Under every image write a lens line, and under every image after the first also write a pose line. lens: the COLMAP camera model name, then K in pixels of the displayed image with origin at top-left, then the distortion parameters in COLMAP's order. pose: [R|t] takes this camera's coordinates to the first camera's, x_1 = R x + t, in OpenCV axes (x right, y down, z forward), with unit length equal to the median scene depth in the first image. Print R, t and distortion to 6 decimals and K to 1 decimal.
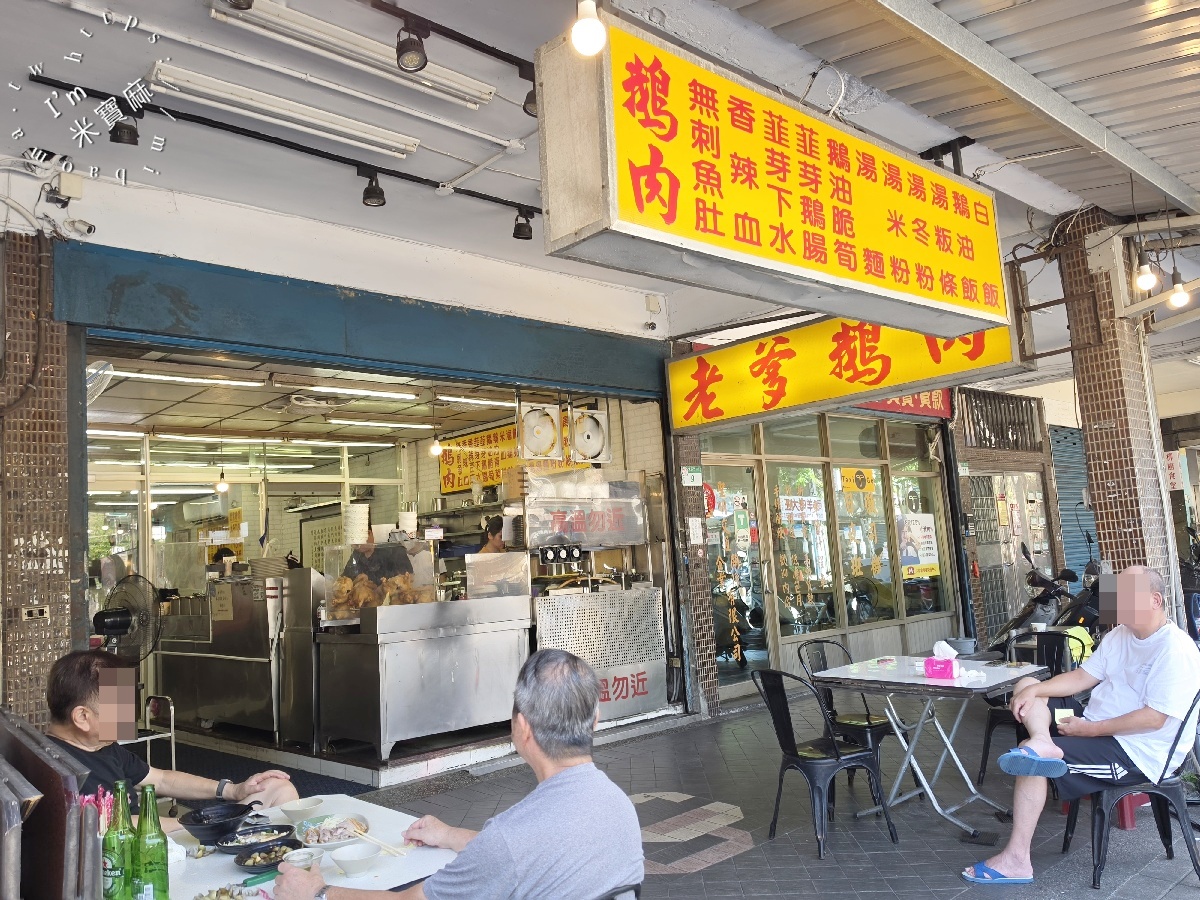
lens RADIAL K [[898.4, 0, 600.3], [0, 898.4, 468.6], [0, 0, 1]] dist [0.128111, -0.219948]
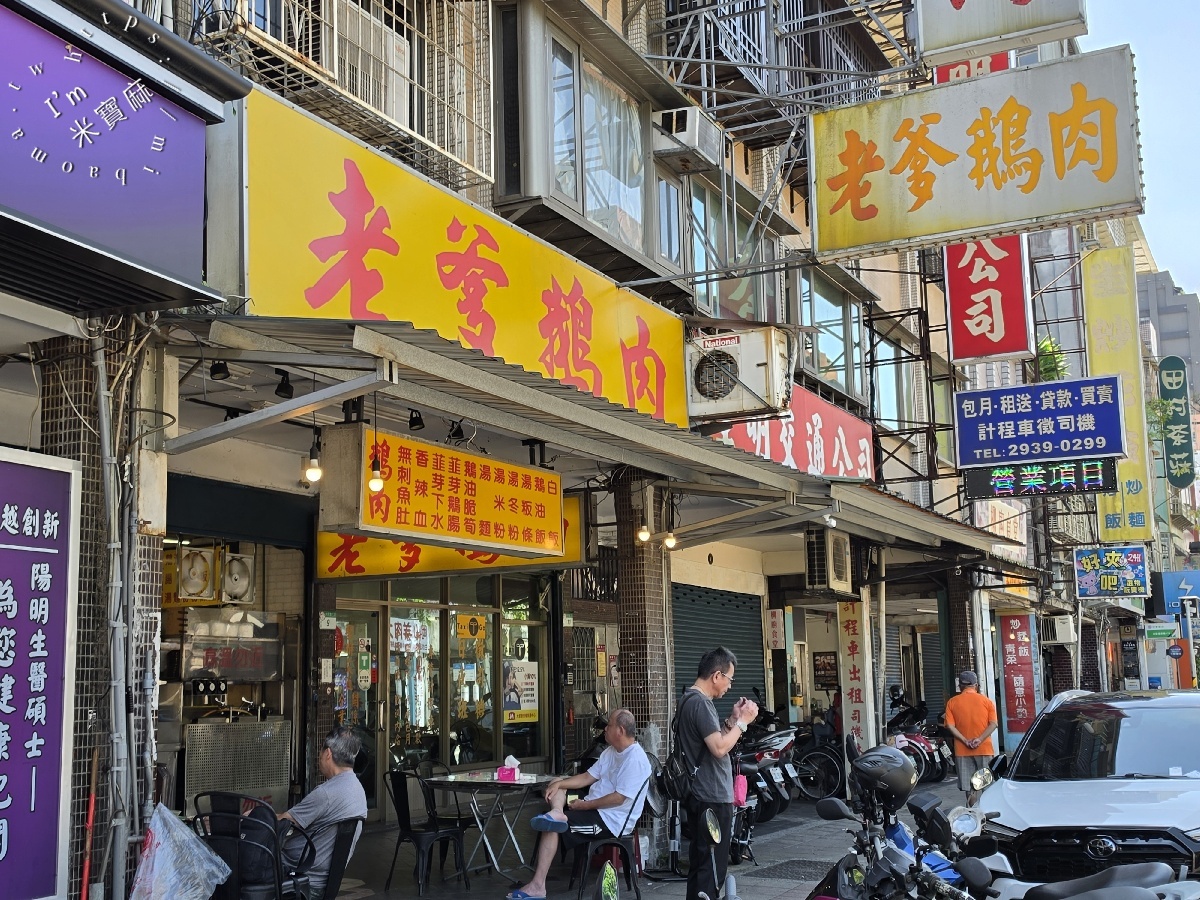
lens RADIAL K [[1366.7, 0, 600.0], [0, 1366.7, 450.0], [0, 0, 1]] dist [0.051778, -0.005775]
pose [[0.931715, 0.106140, 0.347335, -0.296104], [-0.076730, 0.992283, -0.097401, -0.093429], [-0.354993, 0.064099, 0.932669, -1.078978]]
